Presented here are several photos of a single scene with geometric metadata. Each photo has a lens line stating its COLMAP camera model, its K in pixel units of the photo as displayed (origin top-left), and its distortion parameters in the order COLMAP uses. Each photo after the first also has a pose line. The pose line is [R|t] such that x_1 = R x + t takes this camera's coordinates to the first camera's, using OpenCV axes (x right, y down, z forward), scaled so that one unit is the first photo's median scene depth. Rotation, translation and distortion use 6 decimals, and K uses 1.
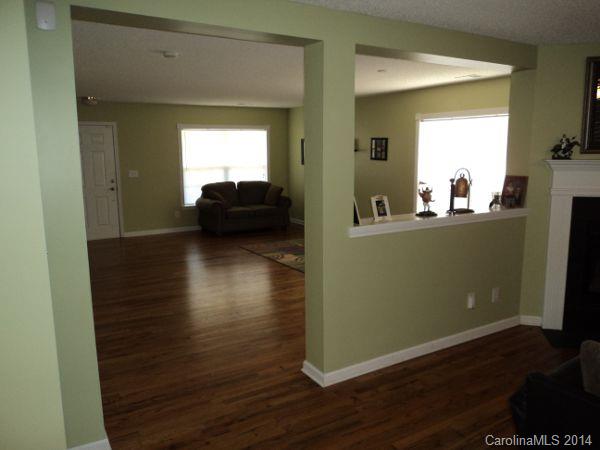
lens RADIAL K [[500.2, 0, 301.2], [0, 500.2, 223.0], [0, 0, 1]] dist [0.035957, 0.013059]
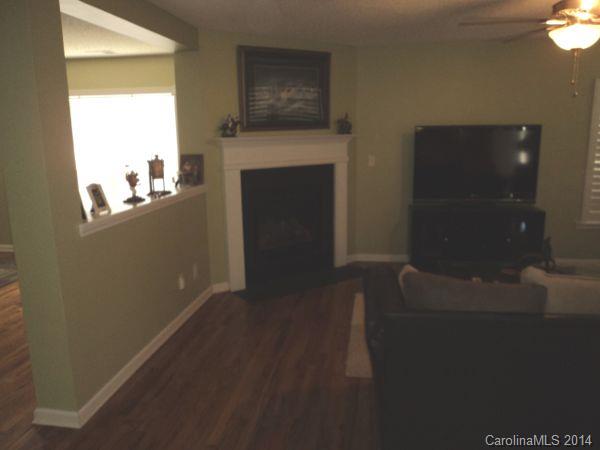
lens RADIAL K [[500.2, 0, 299.9], [0, 500.2, 228.3], [0, 0, 1]] dist [0.035957, 0.013059]
pose [[0.663336, -0.158659, 0.731309, -0.214288], [0.134487, 0.986629, 0.092065, -0.009562], [-0.736138, 0.037282, 0.675804, 0.154721]]
